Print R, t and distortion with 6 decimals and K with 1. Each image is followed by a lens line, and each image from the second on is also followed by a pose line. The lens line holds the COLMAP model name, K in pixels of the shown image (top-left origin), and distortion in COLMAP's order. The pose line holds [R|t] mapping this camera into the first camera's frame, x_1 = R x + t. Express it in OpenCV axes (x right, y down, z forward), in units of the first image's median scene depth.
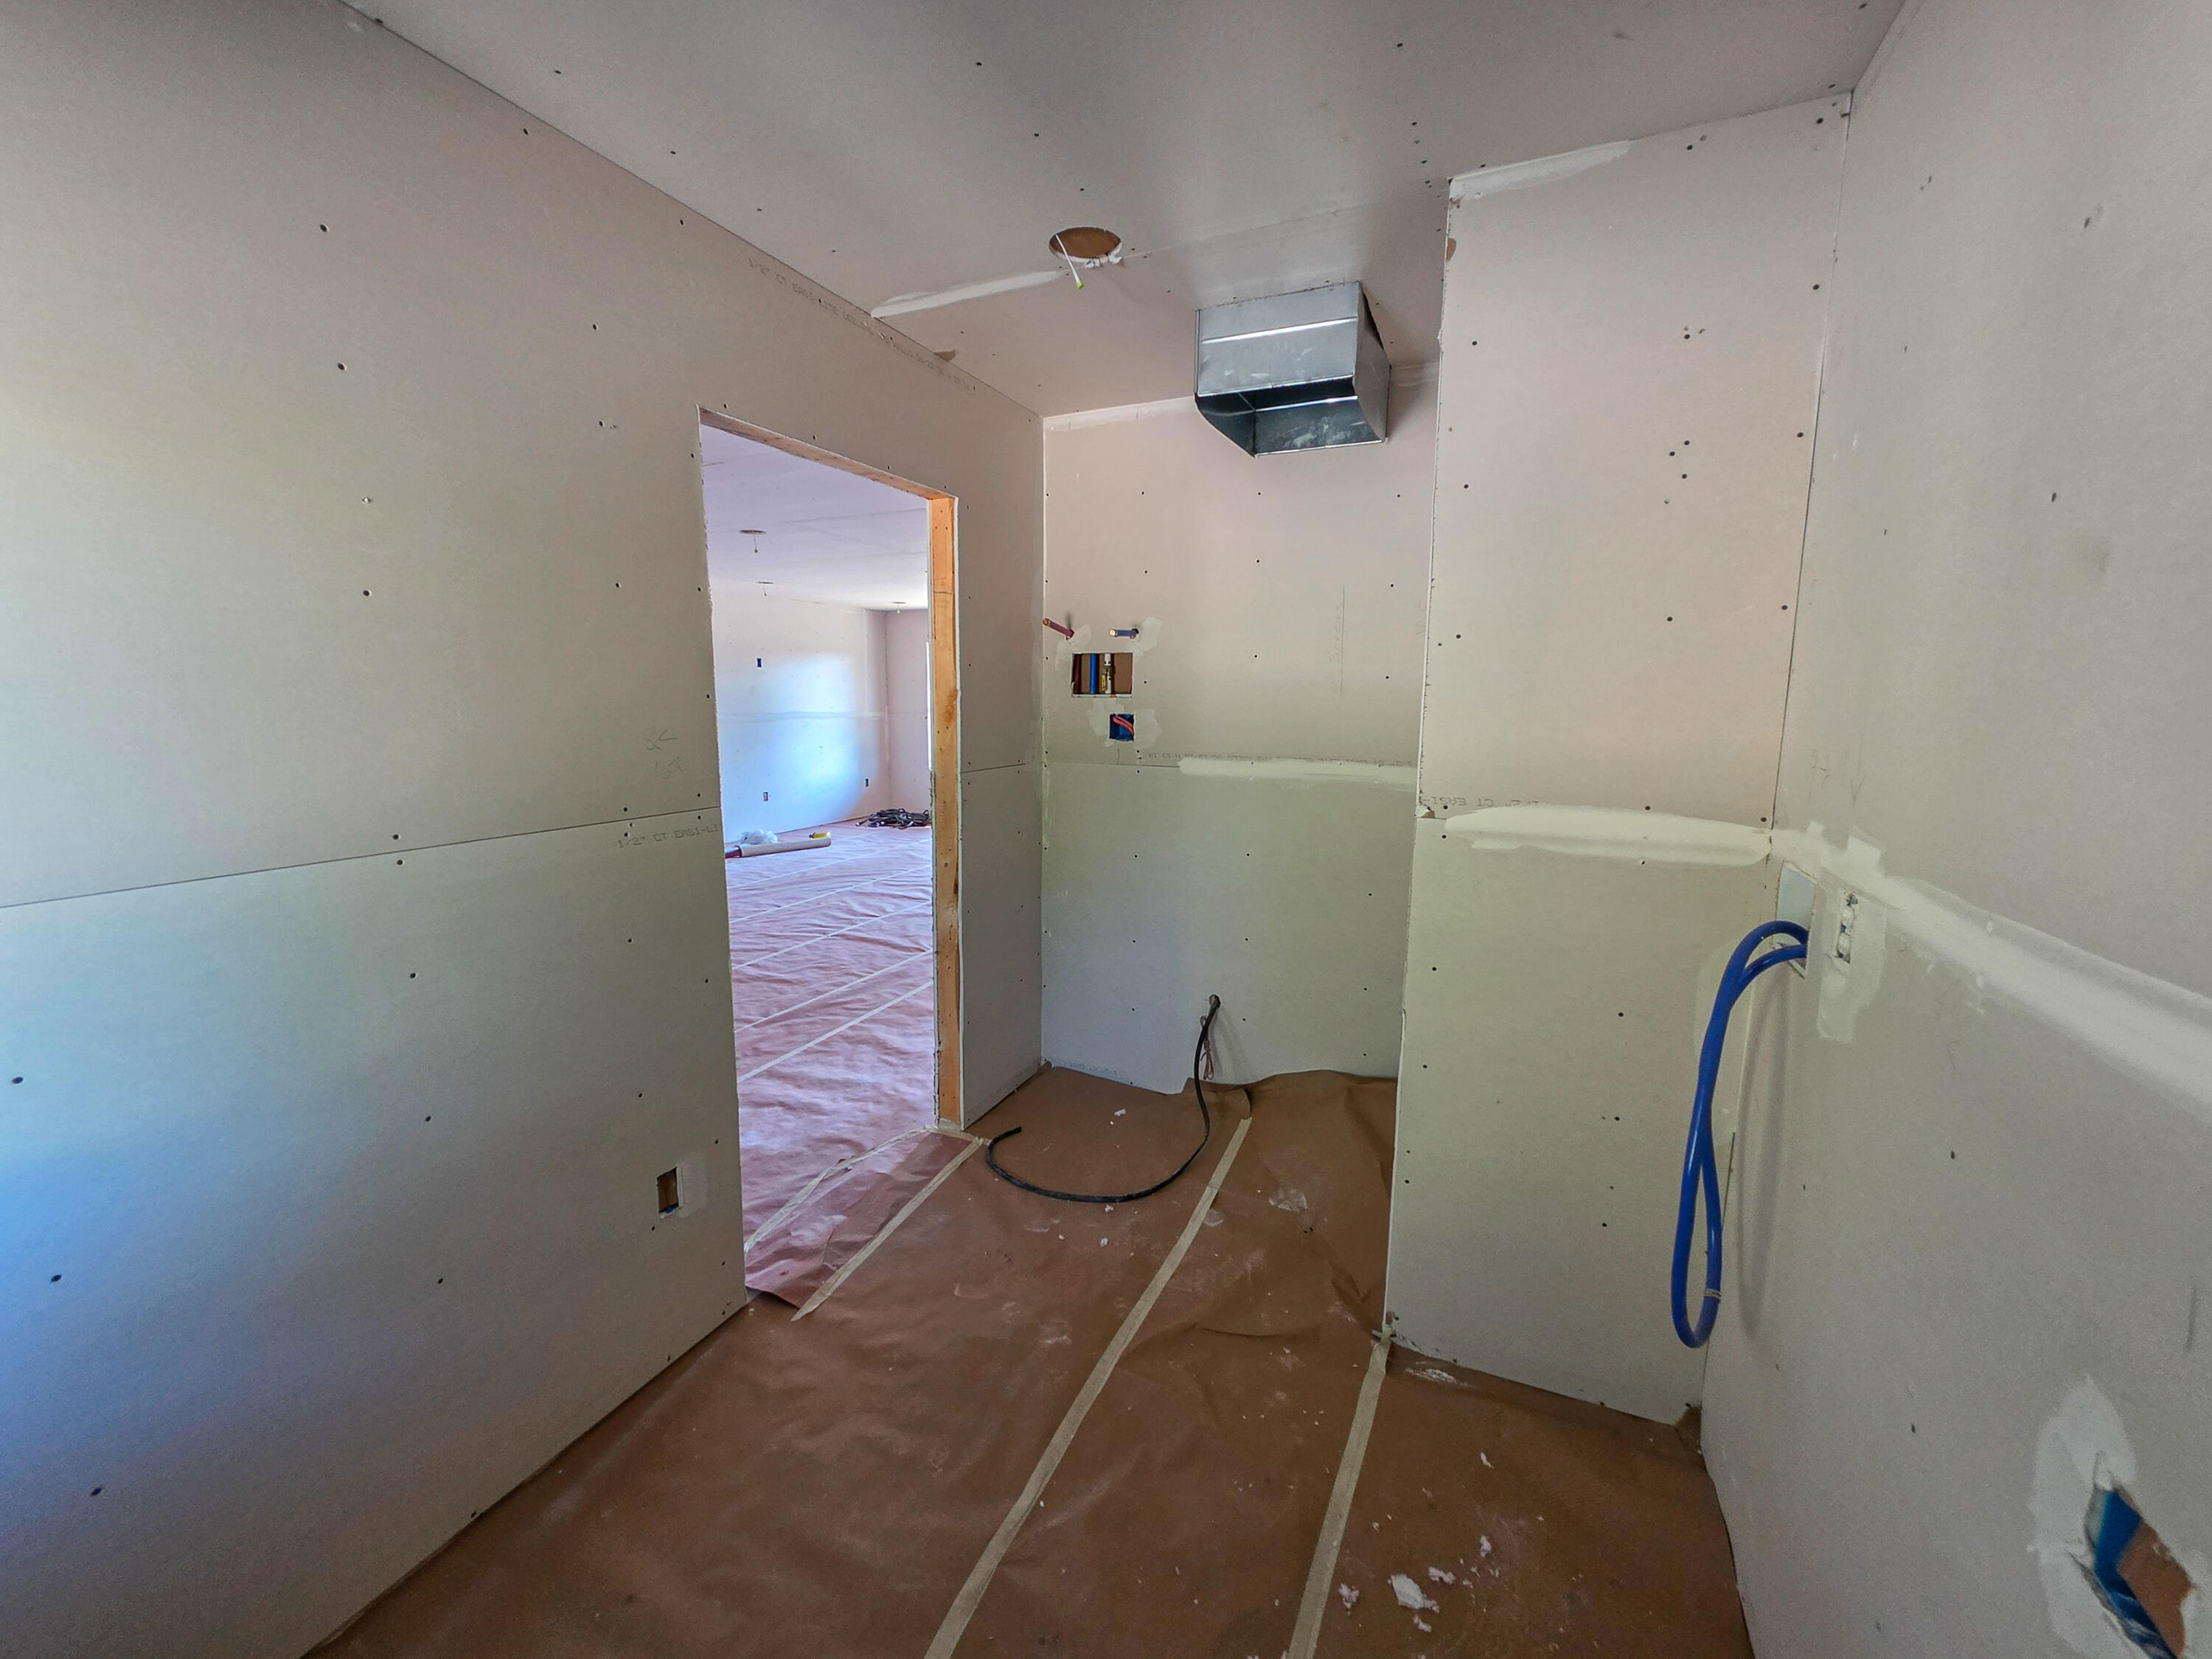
lens RADIAL K [[896.7, 0, 1099.7], [0, 896.7, 815.7], [0, 0, 1]] dist [0.002169, -0.000120]
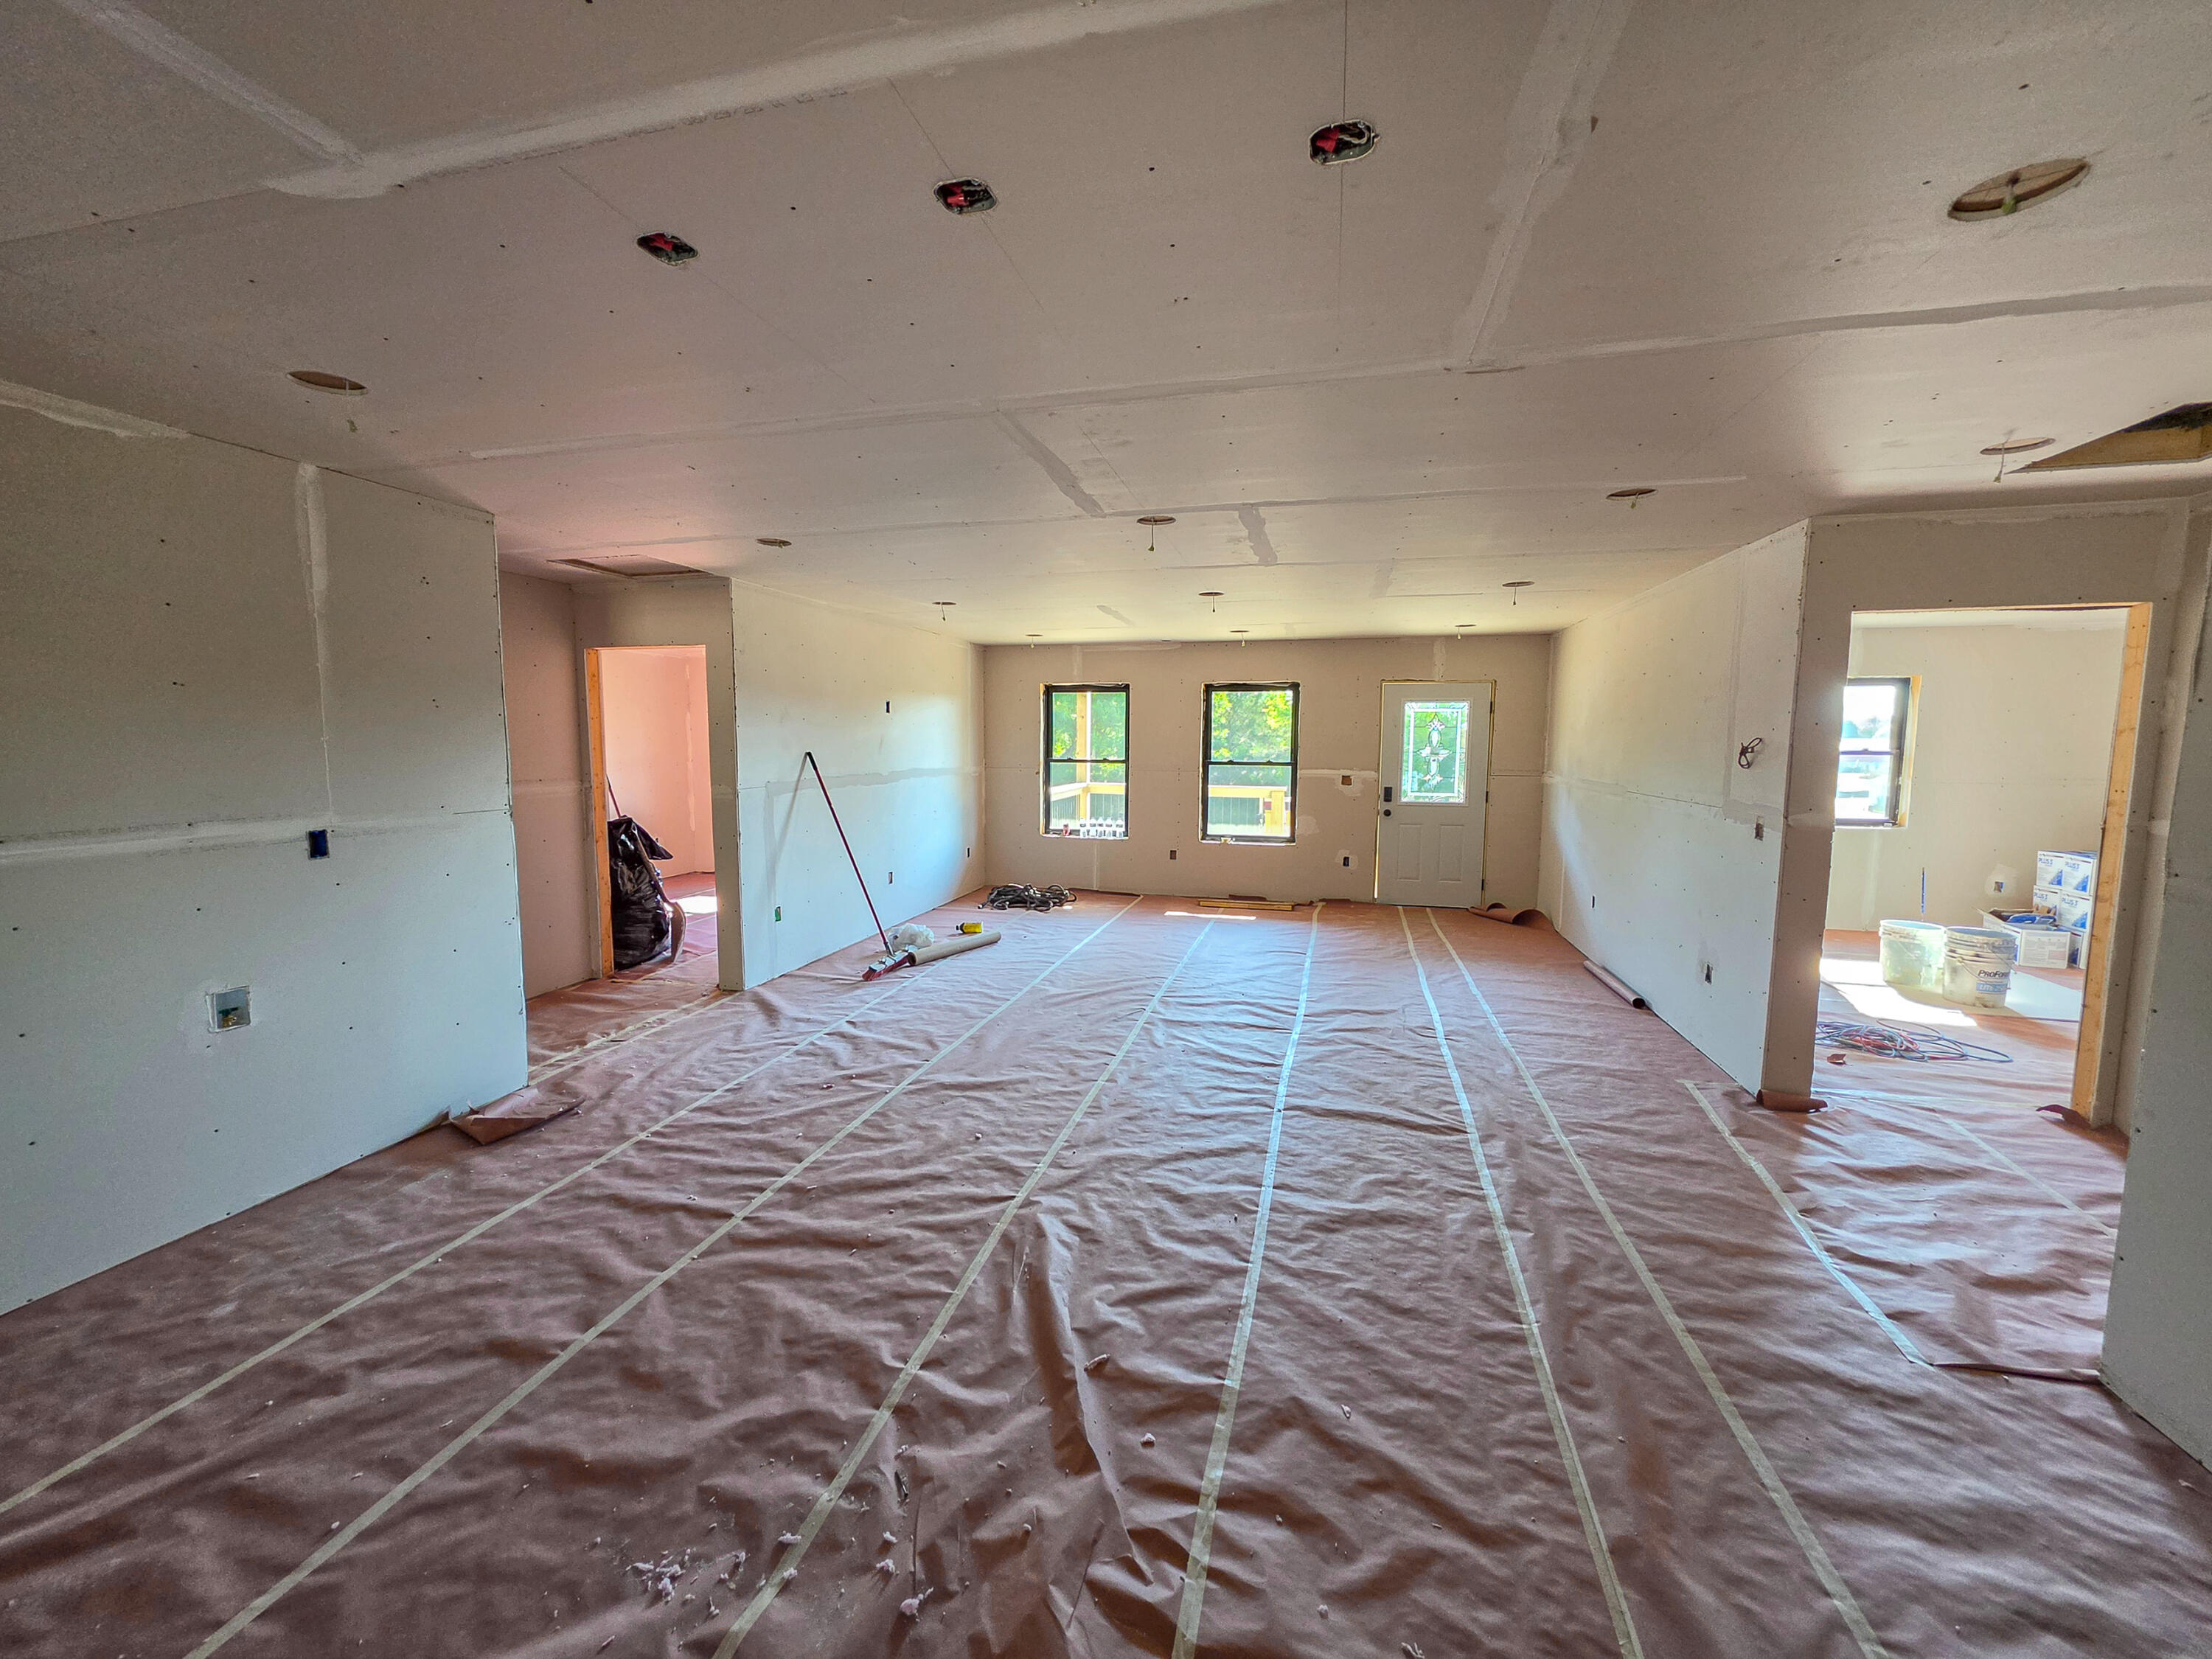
lens RADIAL K [[896.7, 0, 1107.0], [0, 896.7, 837.9], [0, 0, 1]] dist [0.002169, -0.000120]
pose [[0.984515, -0.020721, 0.174074, -0.566308], [0.024778, 0.999469, -0.021166, -0.061349], [-0.173543, 0.025151, 0.984505, 0.371662]]
